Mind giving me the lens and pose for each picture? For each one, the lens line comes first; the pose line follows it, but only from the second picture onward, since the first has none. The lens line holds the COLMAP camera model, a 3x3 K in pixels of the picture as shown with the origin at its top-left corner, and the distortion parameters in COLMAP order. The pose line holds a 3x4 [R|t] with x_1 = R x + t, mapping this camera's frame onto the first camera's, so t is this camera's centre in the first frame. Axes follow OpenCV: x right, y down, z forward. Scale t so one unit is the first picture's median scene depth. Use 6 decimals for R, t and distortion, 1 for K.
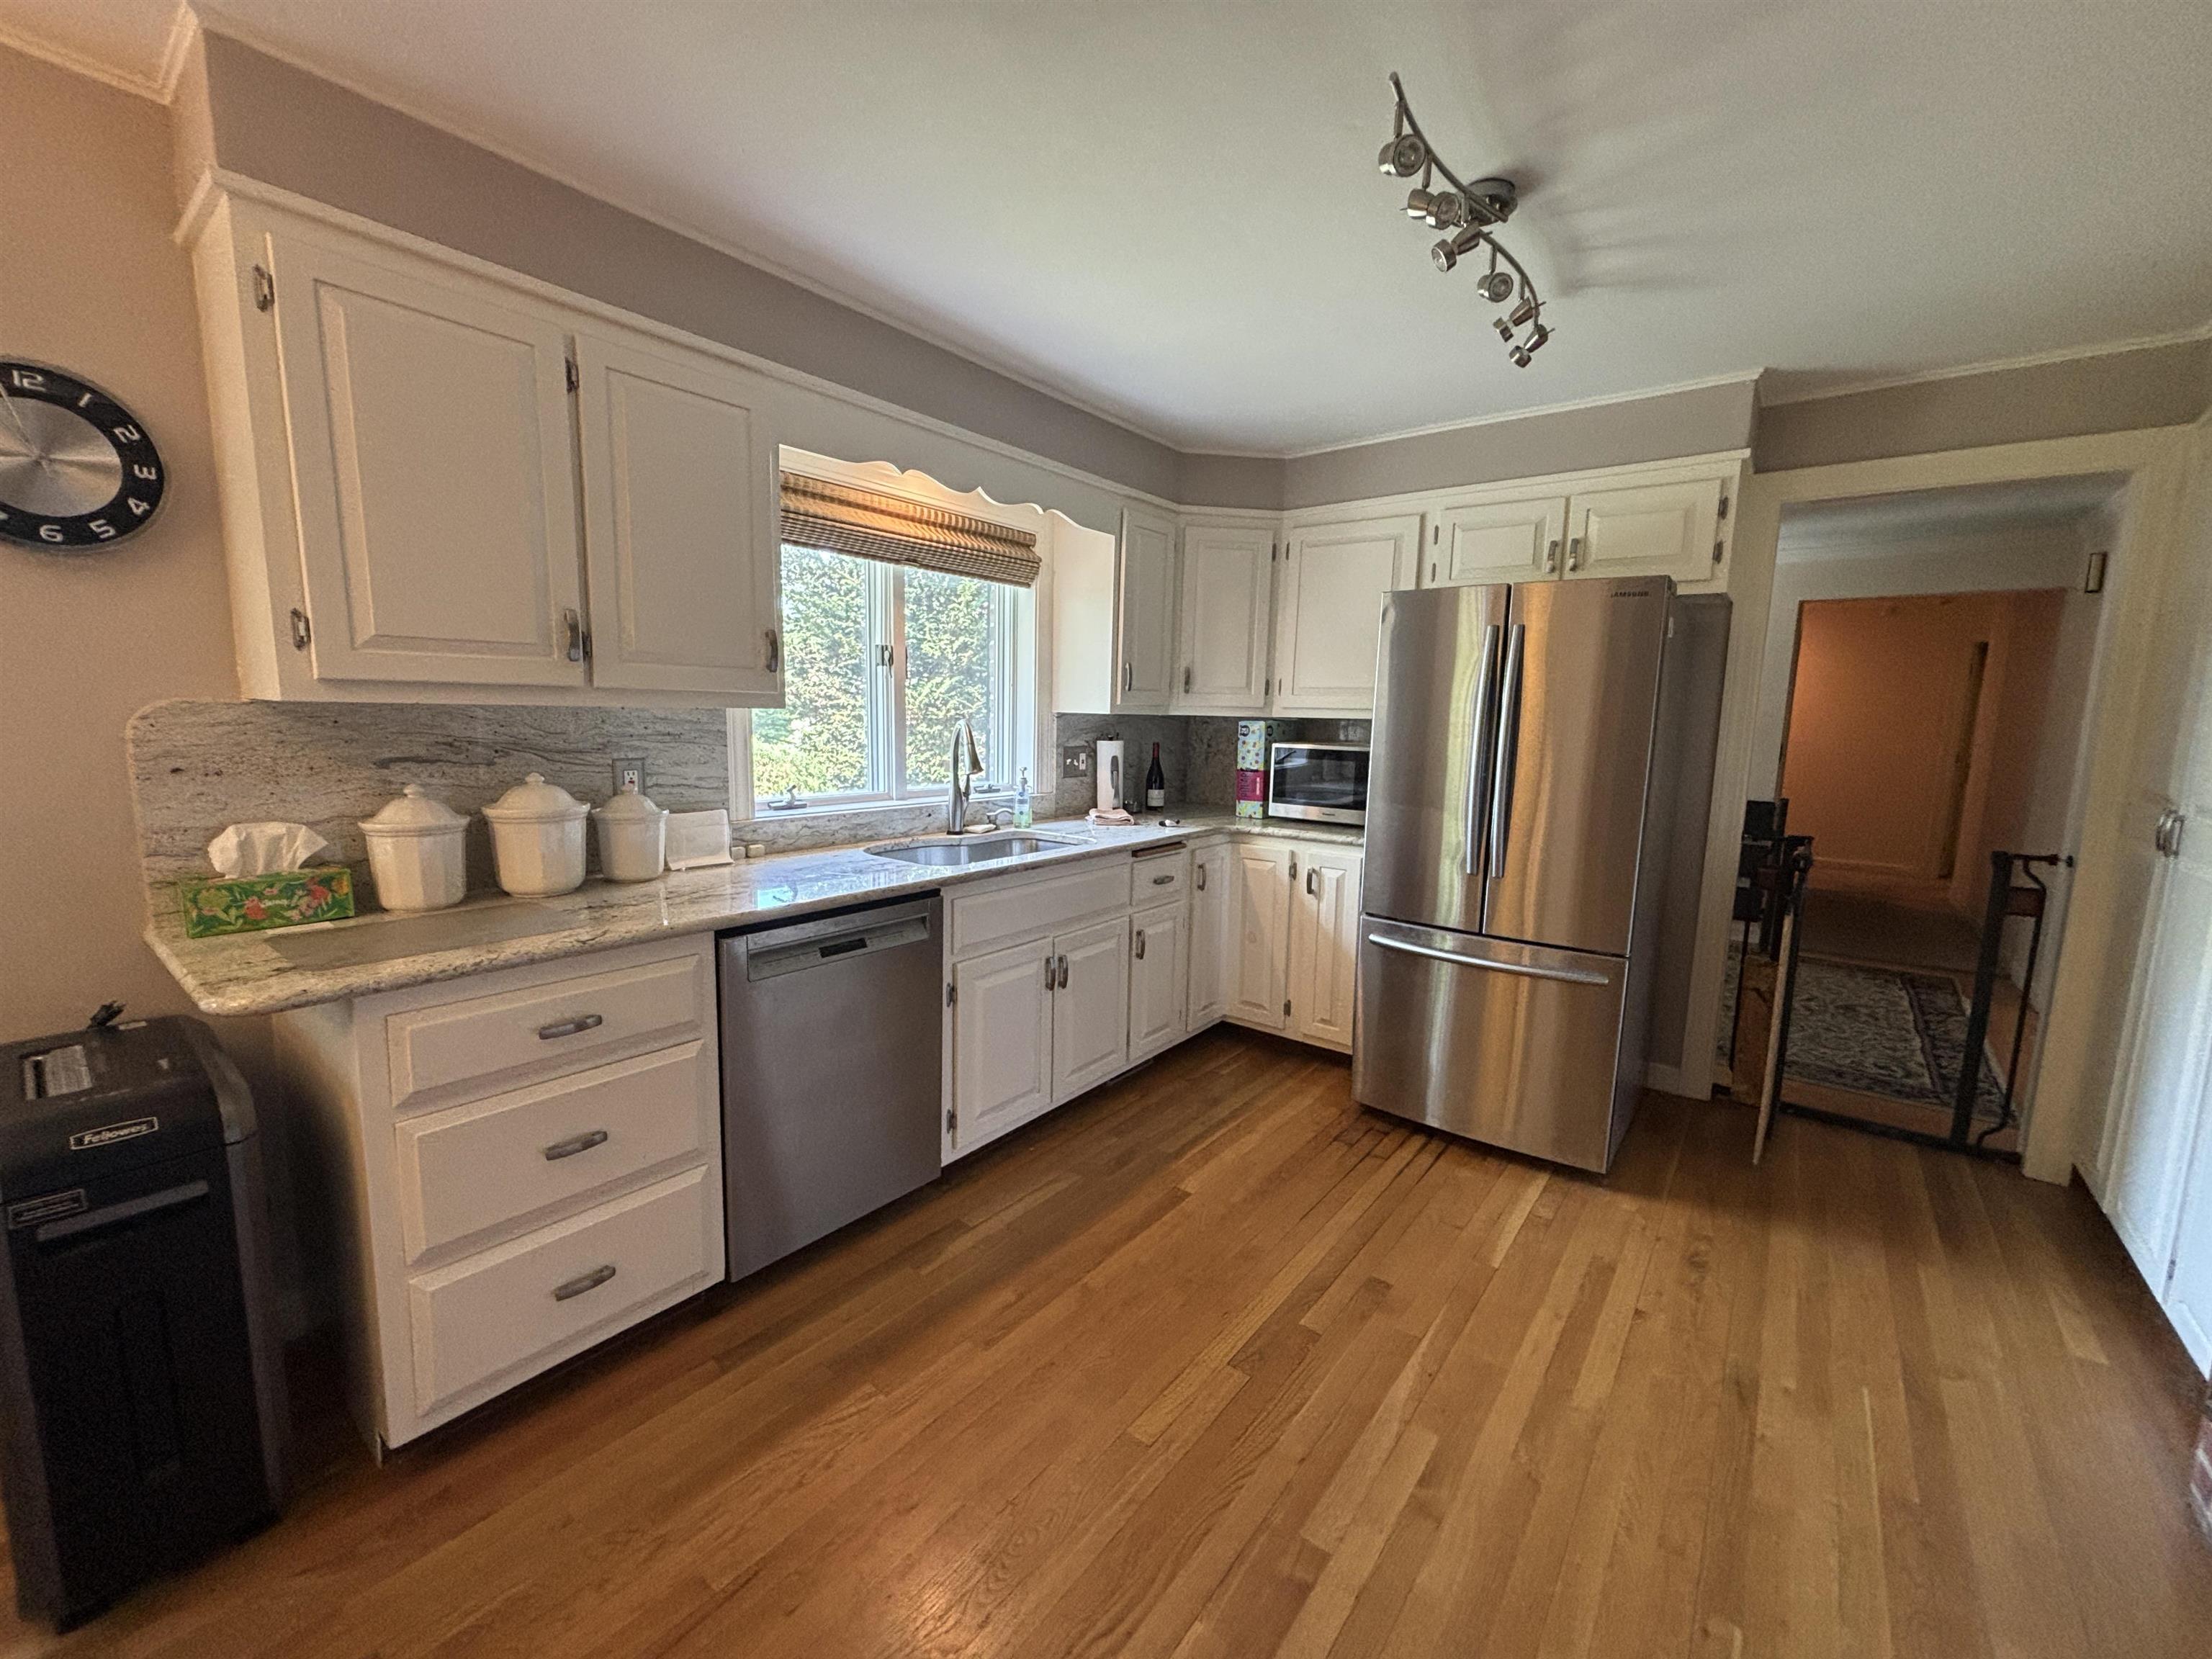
lens RADIAL K [[887.1, 0, 1100.3], [0, 887.1, 832.3], [0, 0, 1]] dist [-0.002252, 0.000057]
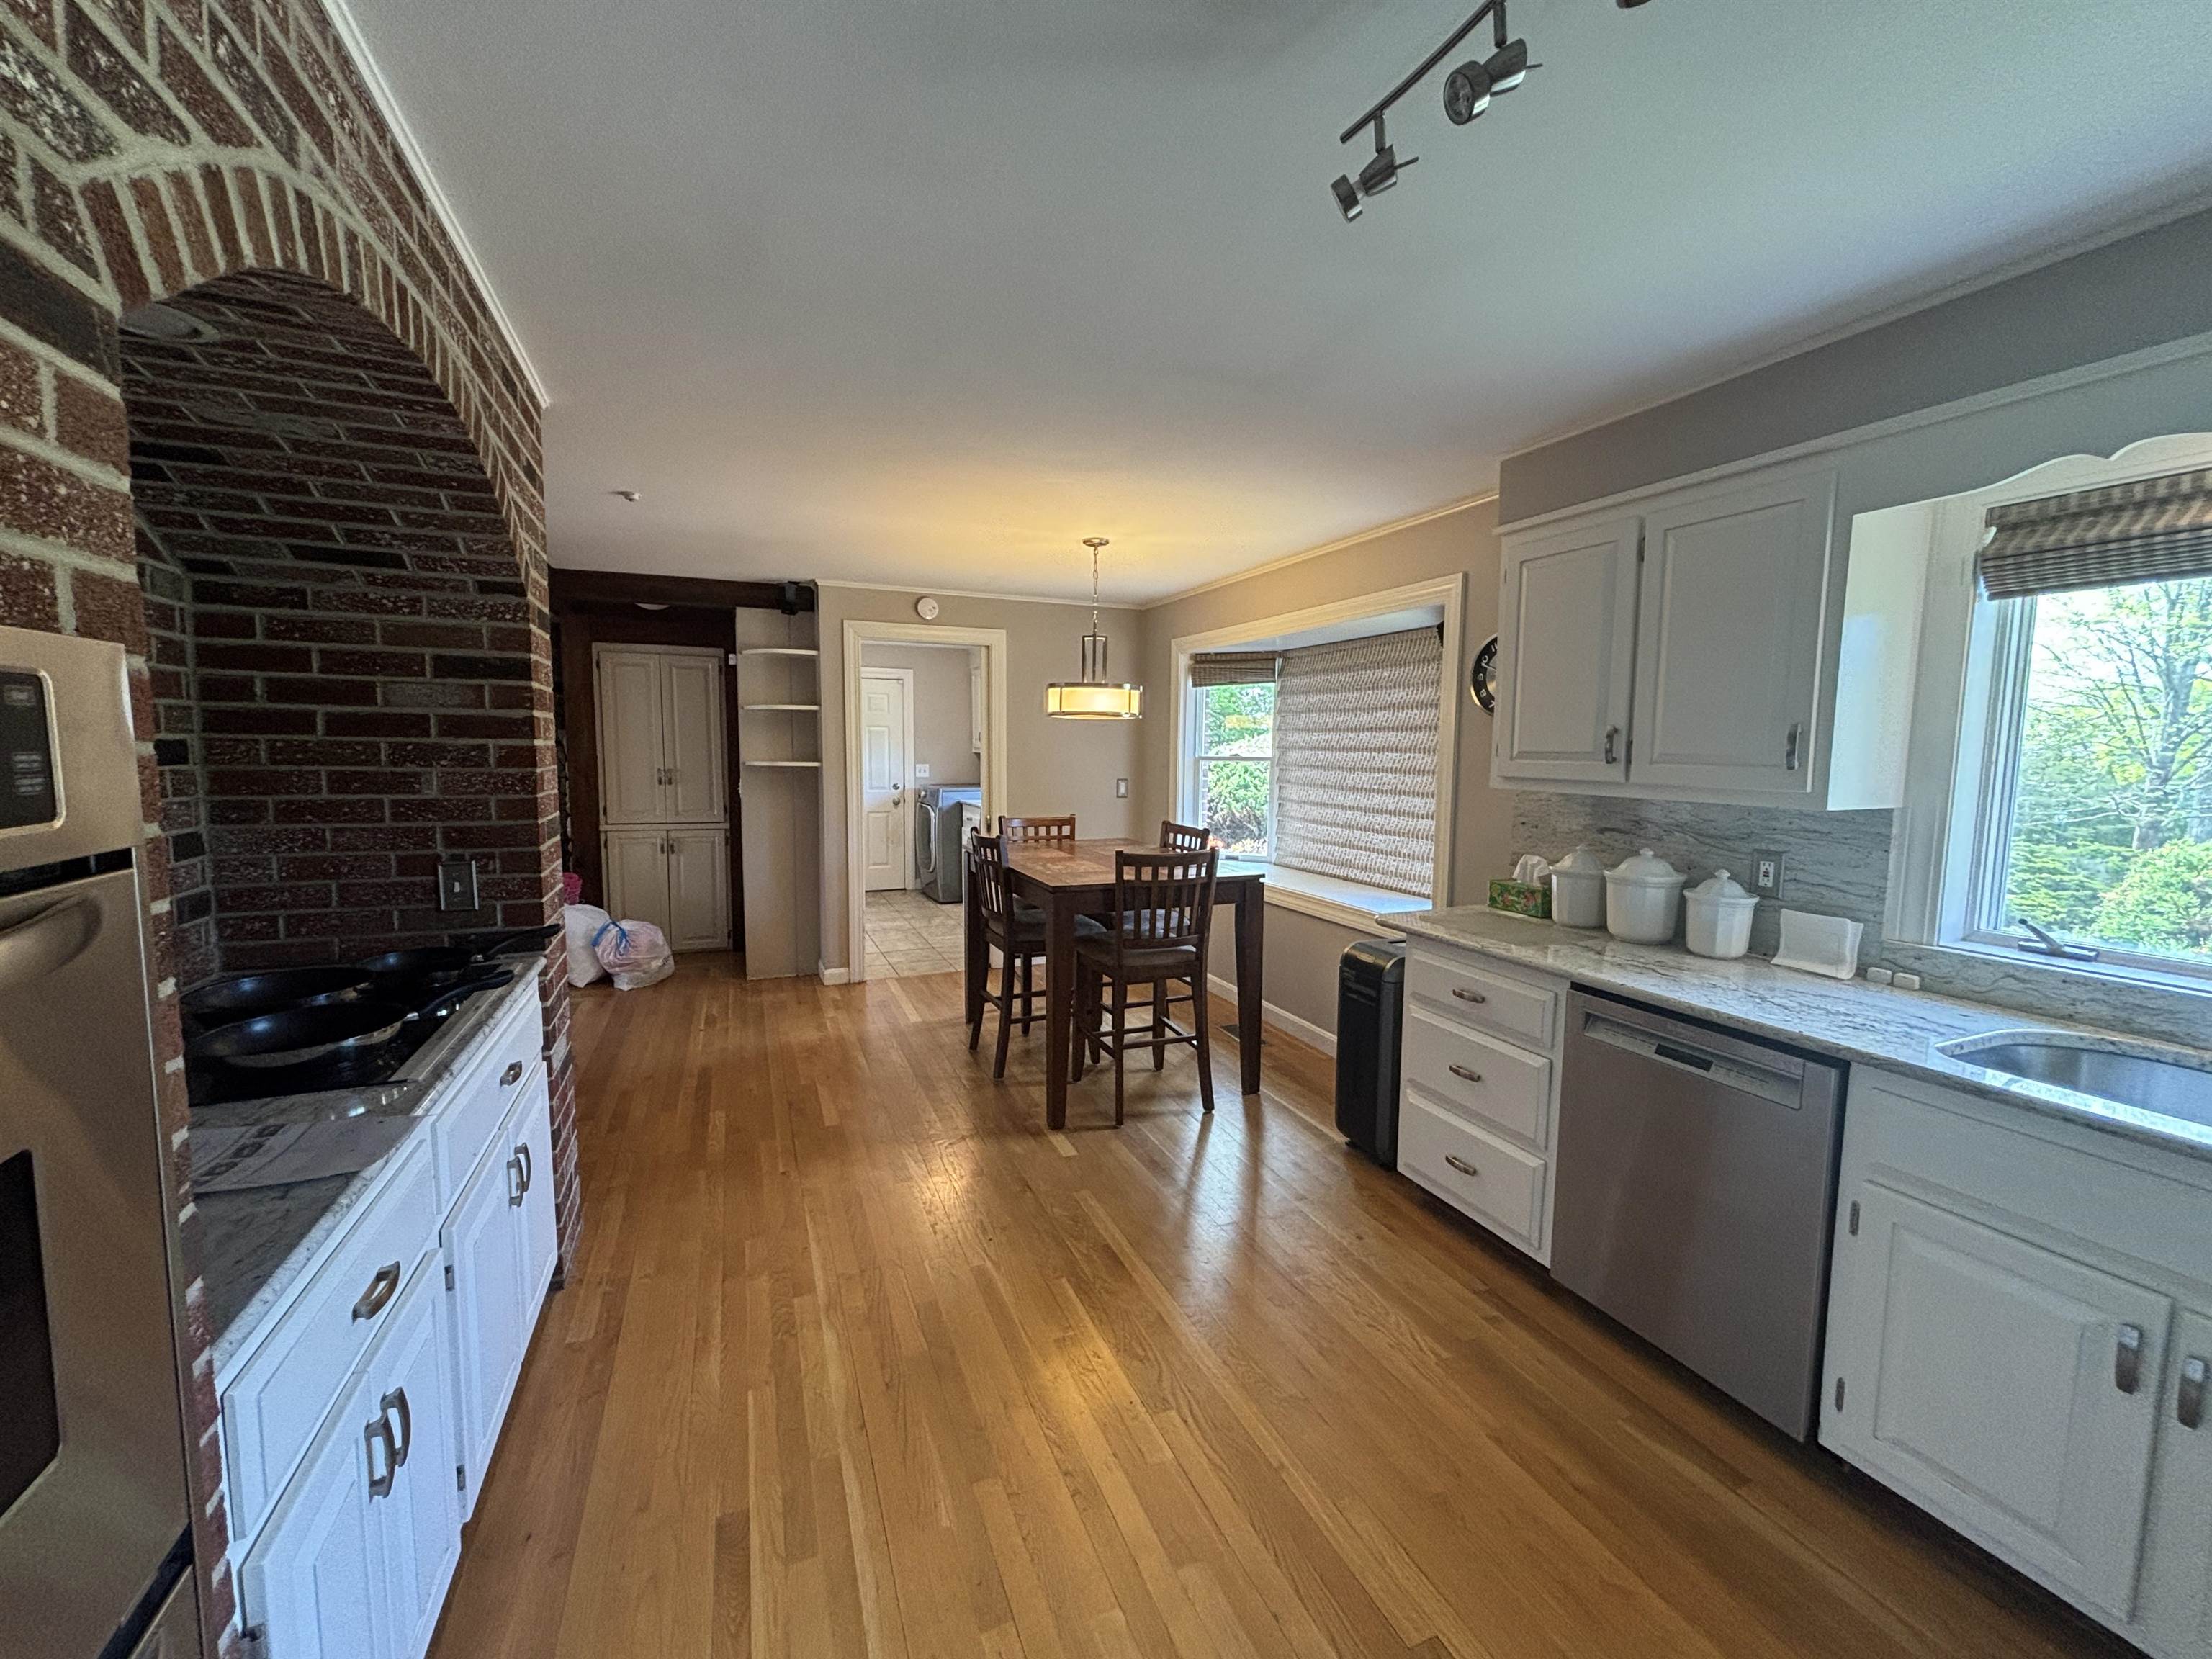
lens RADIAL K [[887.1, 0, 1099.7], [0, 887.1, 826.5], [0, 0, 1]] dist [-0.002252, 0.000057]
pose [[-0.485510, 0.057786, -0.872319, 0.729399], [-0.141827, 0.979389, 0.143816, -0.140976], [0.862650, 0.193542, -0.467308, 0.753463]]
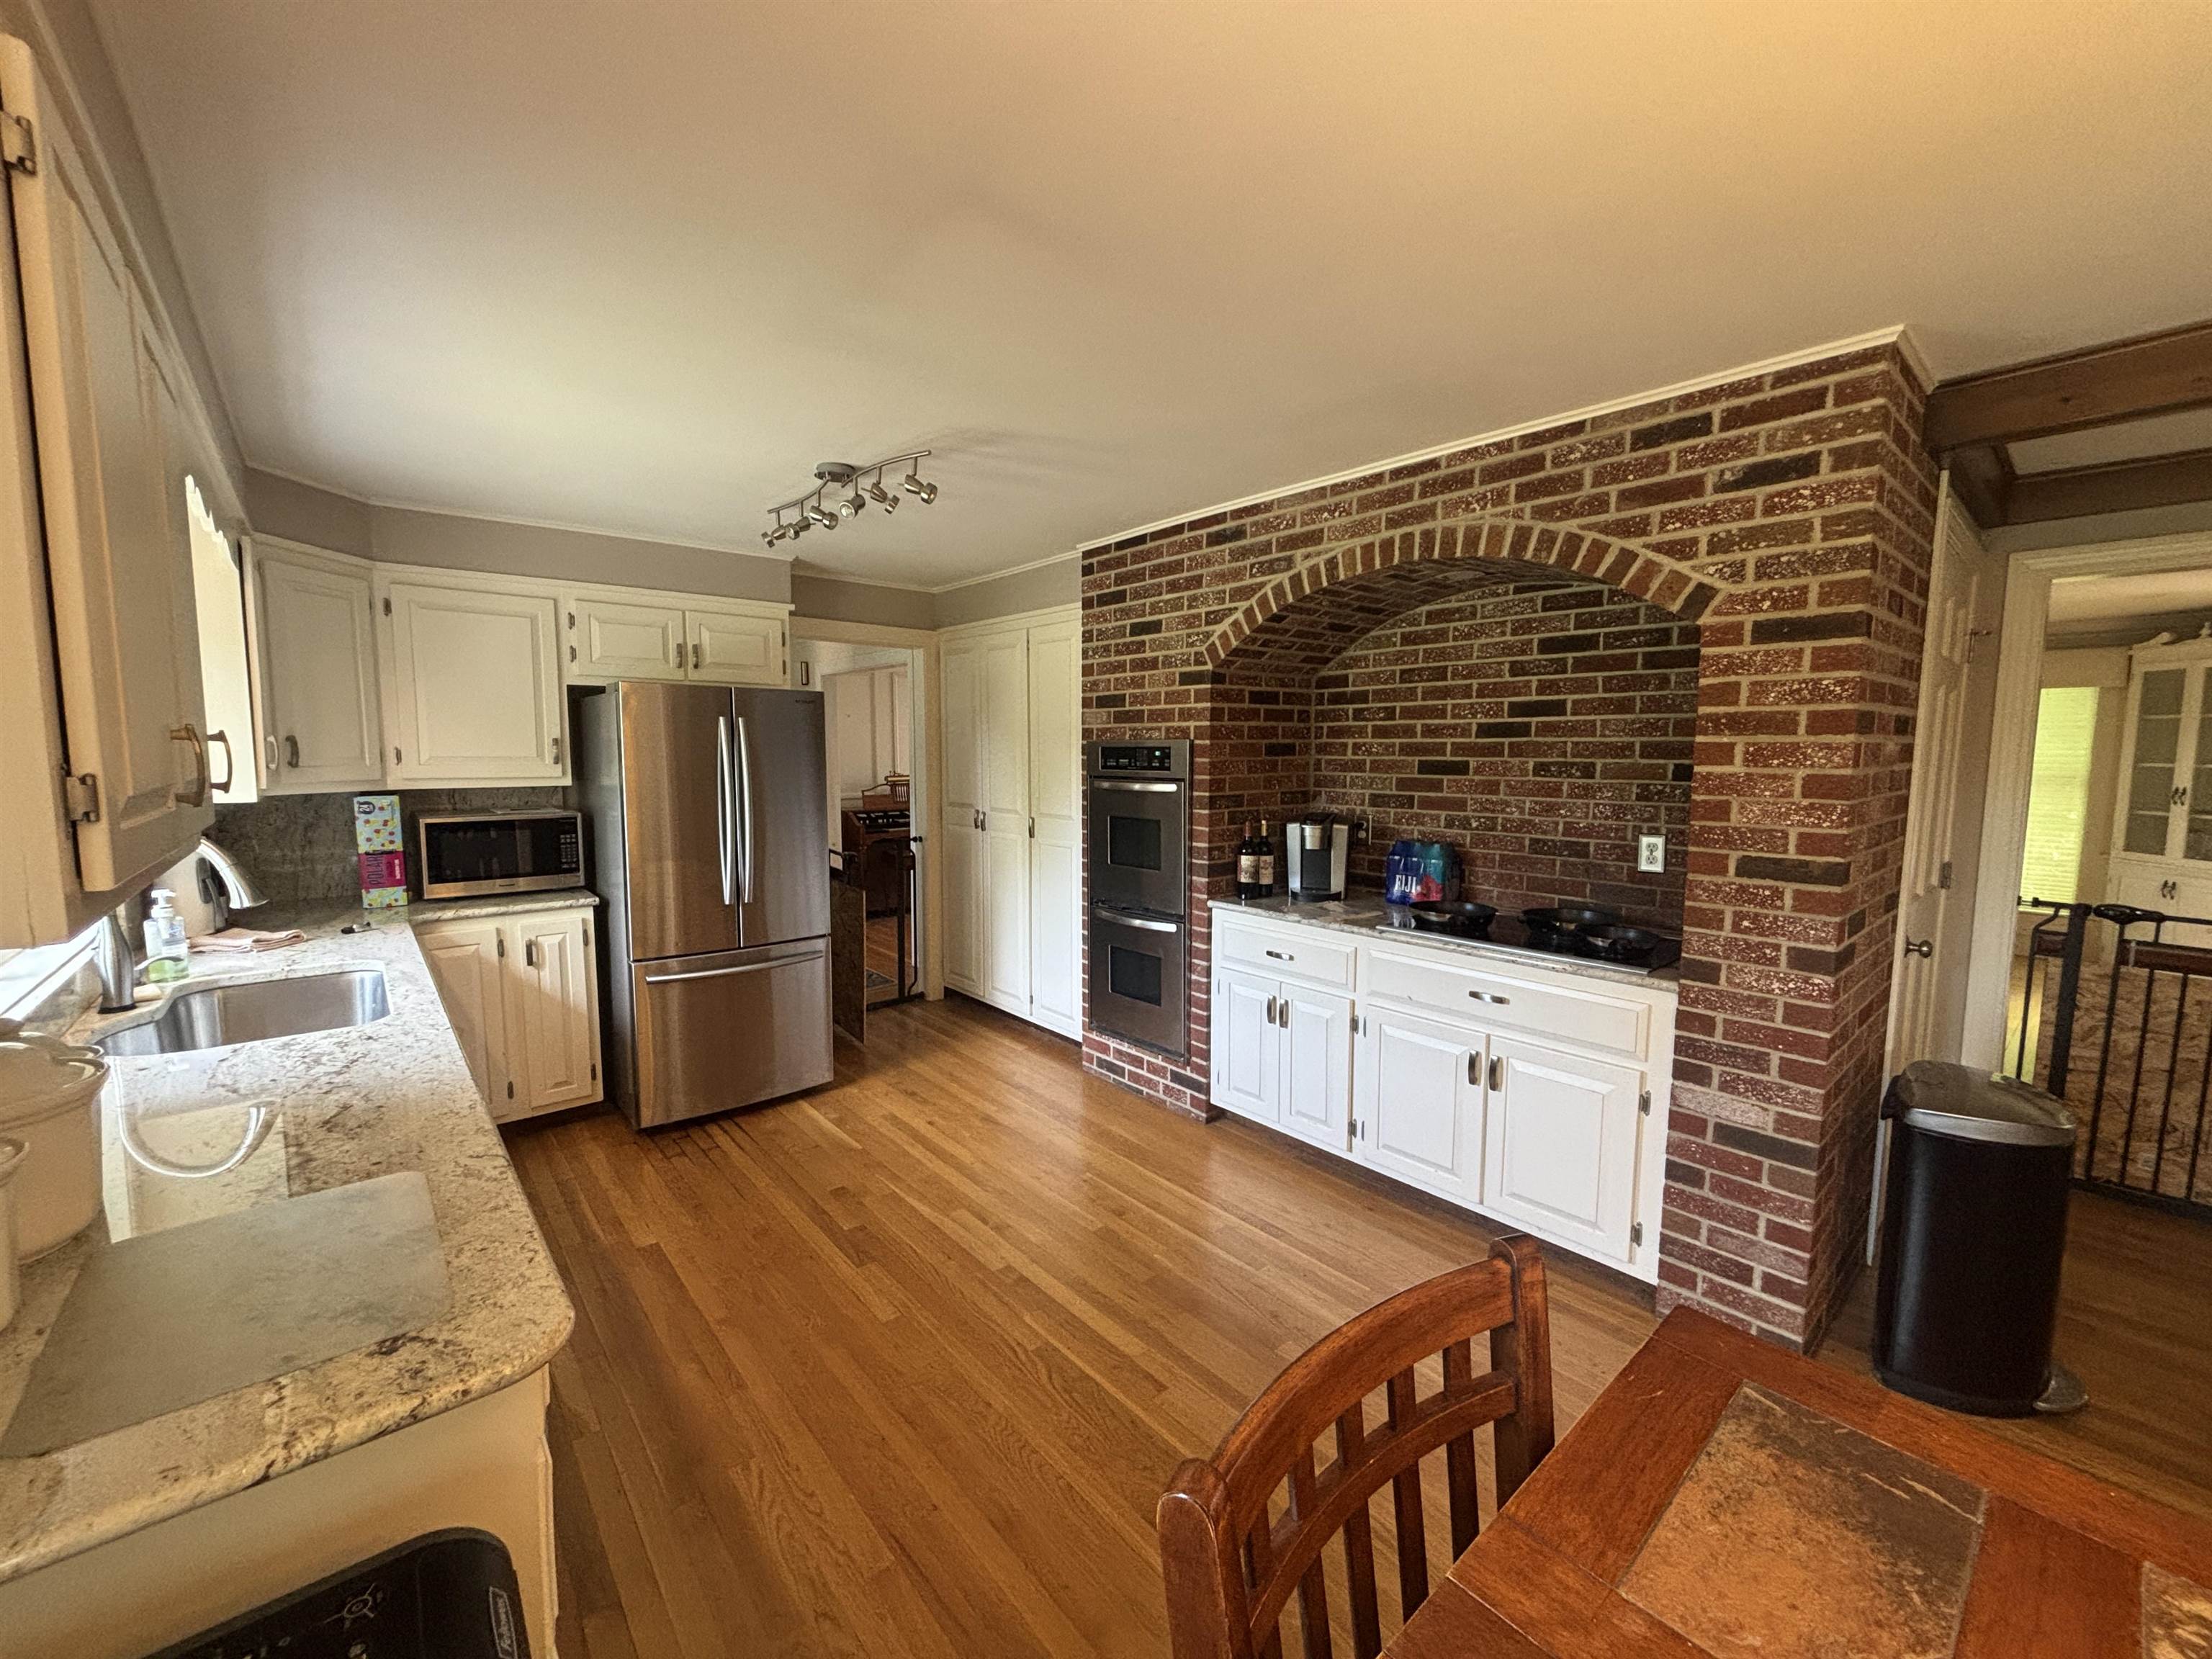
lens RADIAL K [[887.1, 0, 1099.8], [0, 887.1, 830.2], [0, 0, 1]] dist [-0.002252, 0.000057]
pose [[0.205060, -0.113983, 0.972090, -0.837665], [0.132572, 0.987277, 0.087798, -0.119353], [-0.969729, 0.110868, 0.217562, 0.200741]]
